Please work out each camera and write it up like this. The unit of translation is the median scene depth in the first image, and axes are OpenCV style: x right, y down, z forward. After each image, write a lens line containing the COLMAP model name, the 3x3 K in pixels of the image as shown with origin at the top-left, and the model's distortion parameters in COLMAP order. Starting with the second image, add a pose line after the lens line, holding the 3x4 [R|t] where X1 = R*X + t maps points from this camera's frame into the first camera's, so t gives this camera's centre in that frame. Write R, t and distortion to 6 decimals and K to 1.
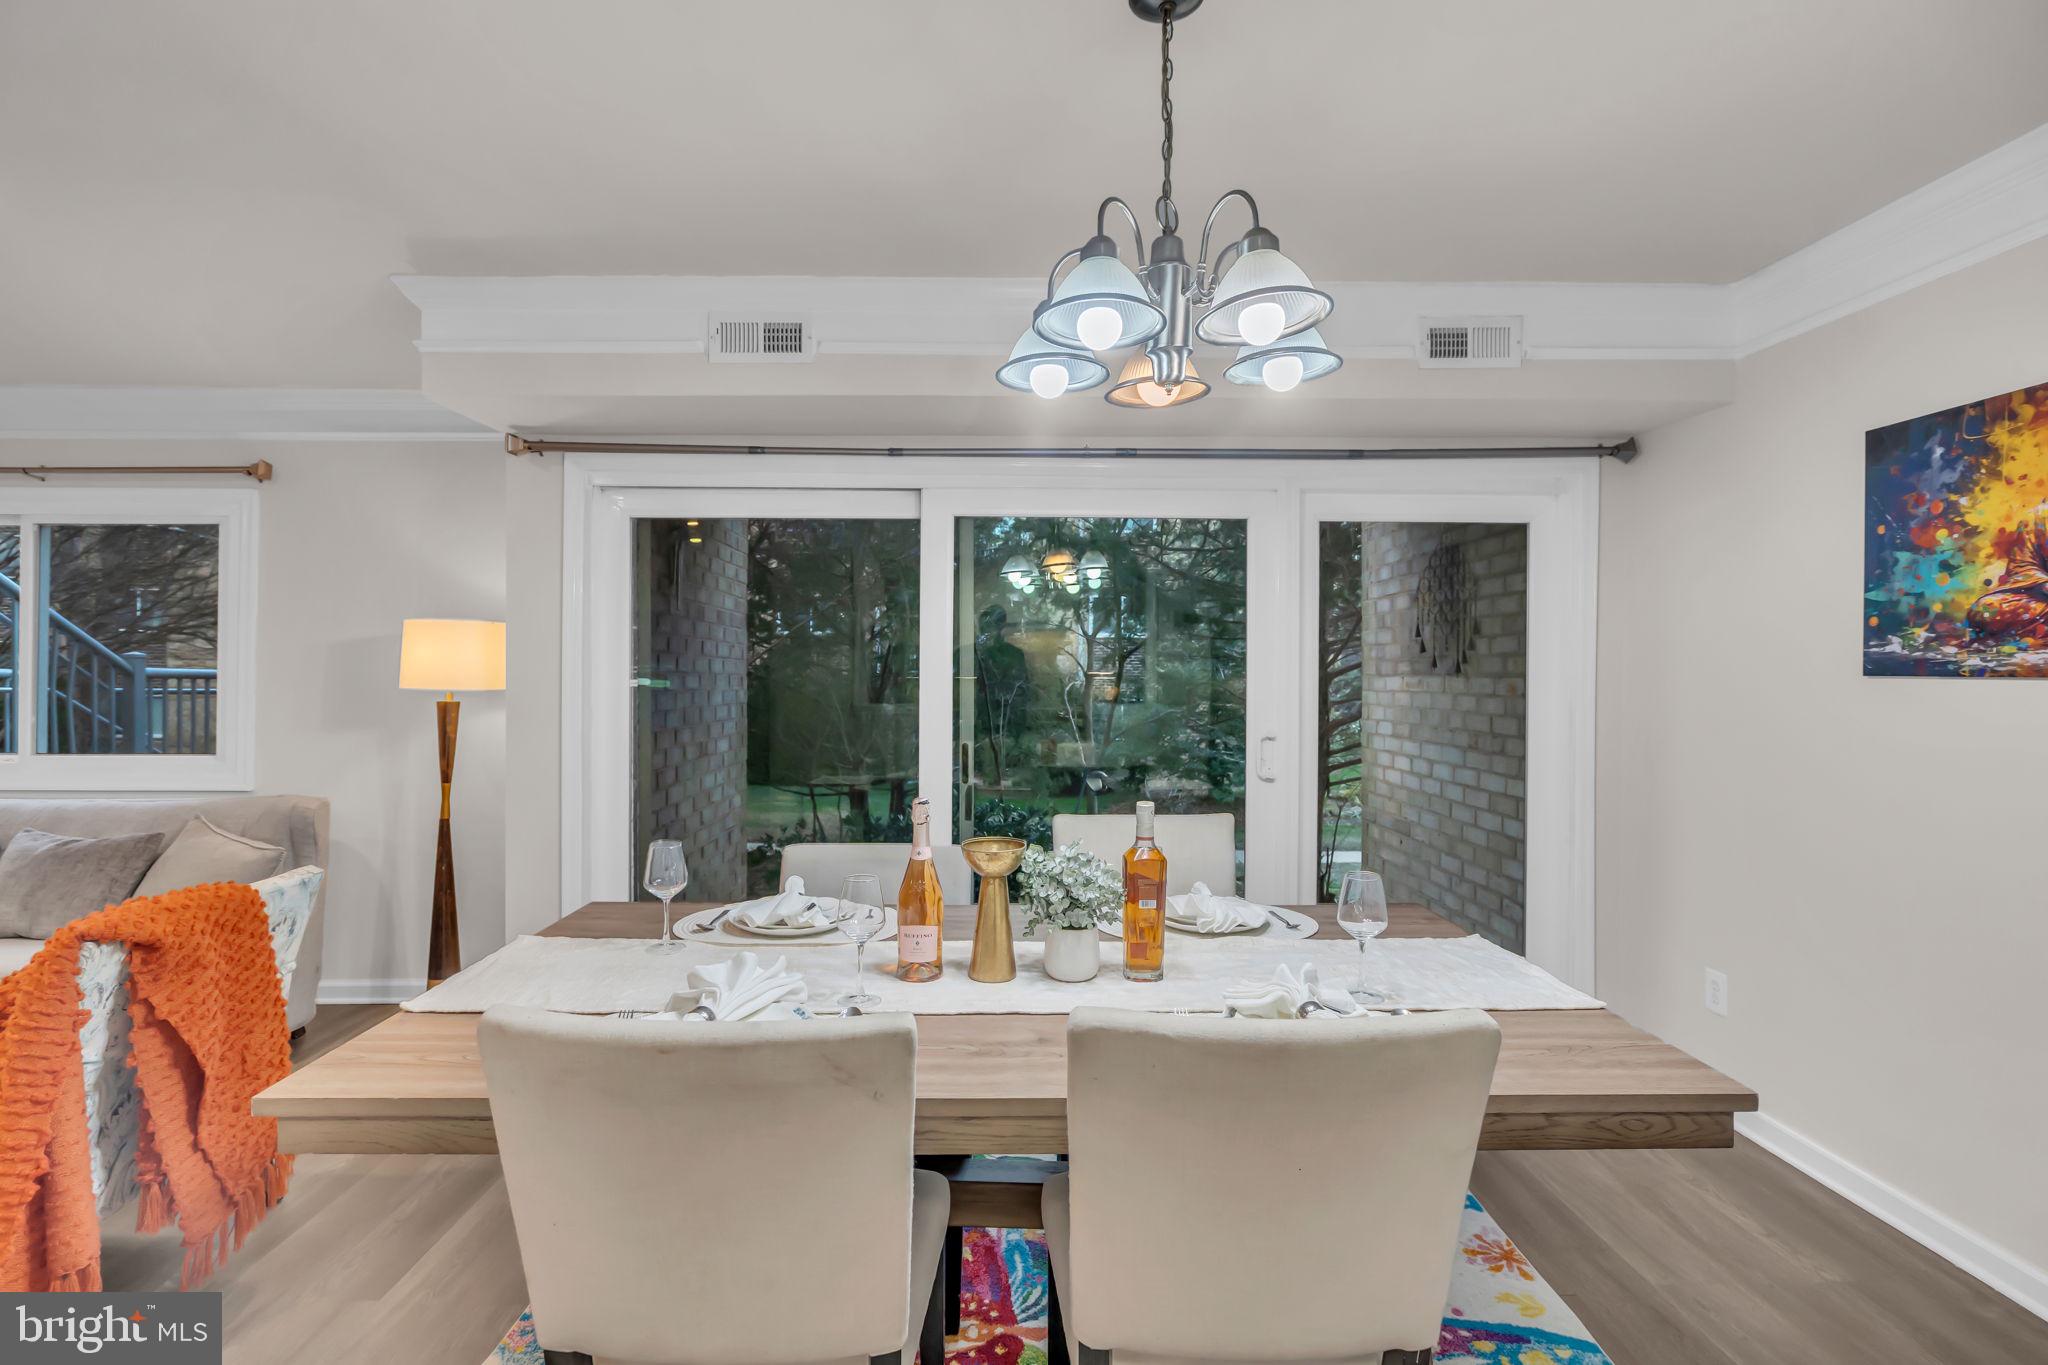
lens RADIAL K [[940.9, 0, 1018.3], [0, 940.9, 673.7], [0, 0, 1]] dist [-0.000619, 0.001524]
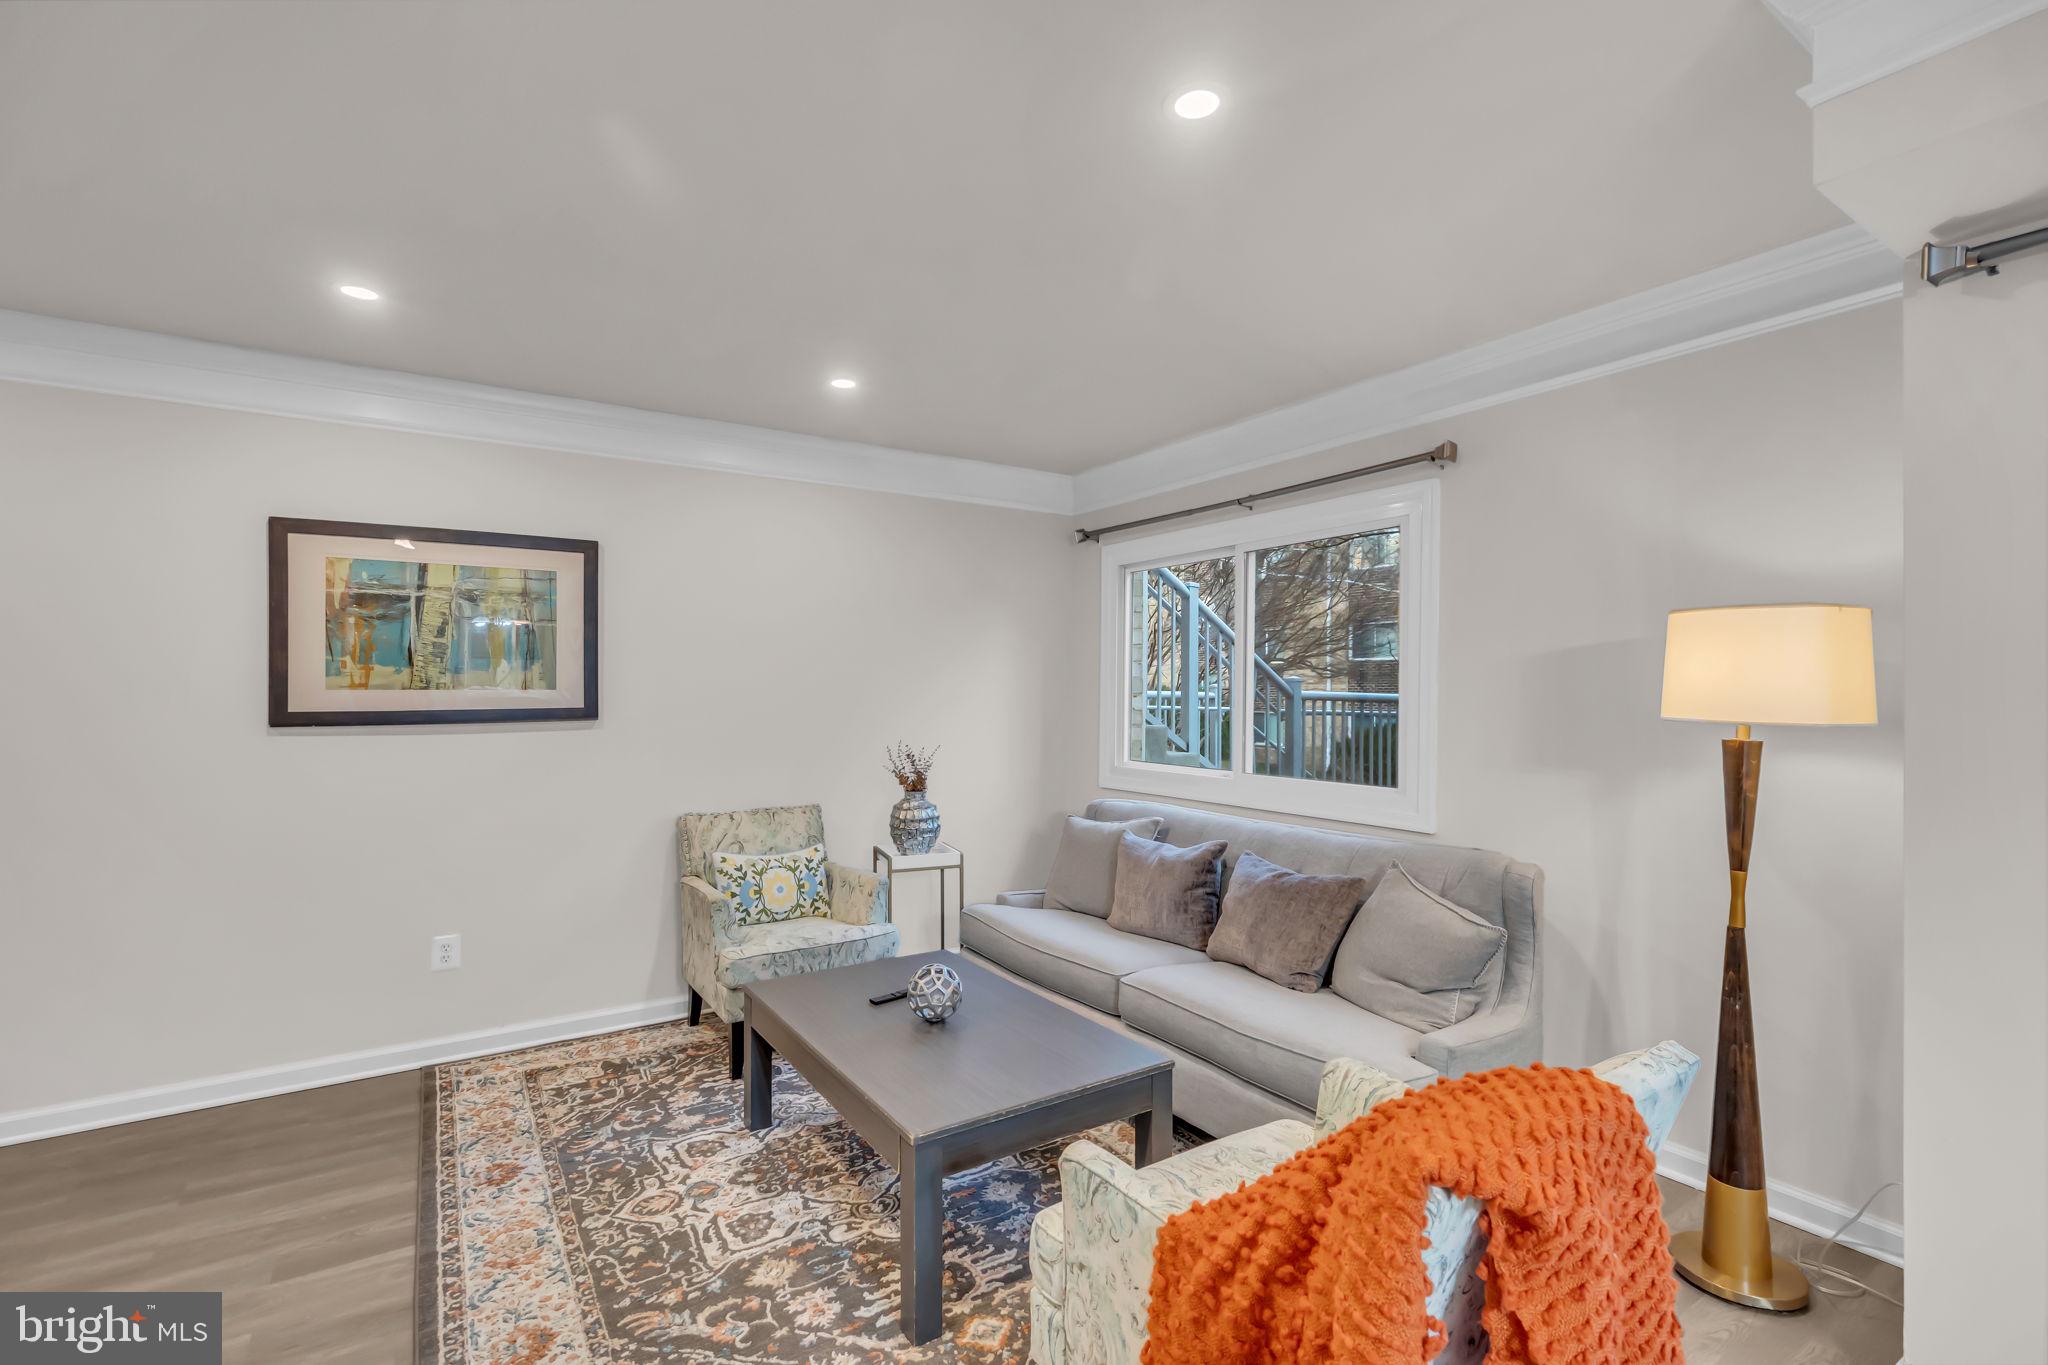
lens RADIAL K [[940.9, 0, 1020.4], [0, 940.9, 690.3], [0, 0, 1]] dist [-0.000619, 0.001524]
pose [[0.538372, -0.001838, -0.842705, -0.342434], [-0.003704, 0.999983, -0.004547, 0.000529], [0.842699, 0.005569, 0.538356, 0.261792]]
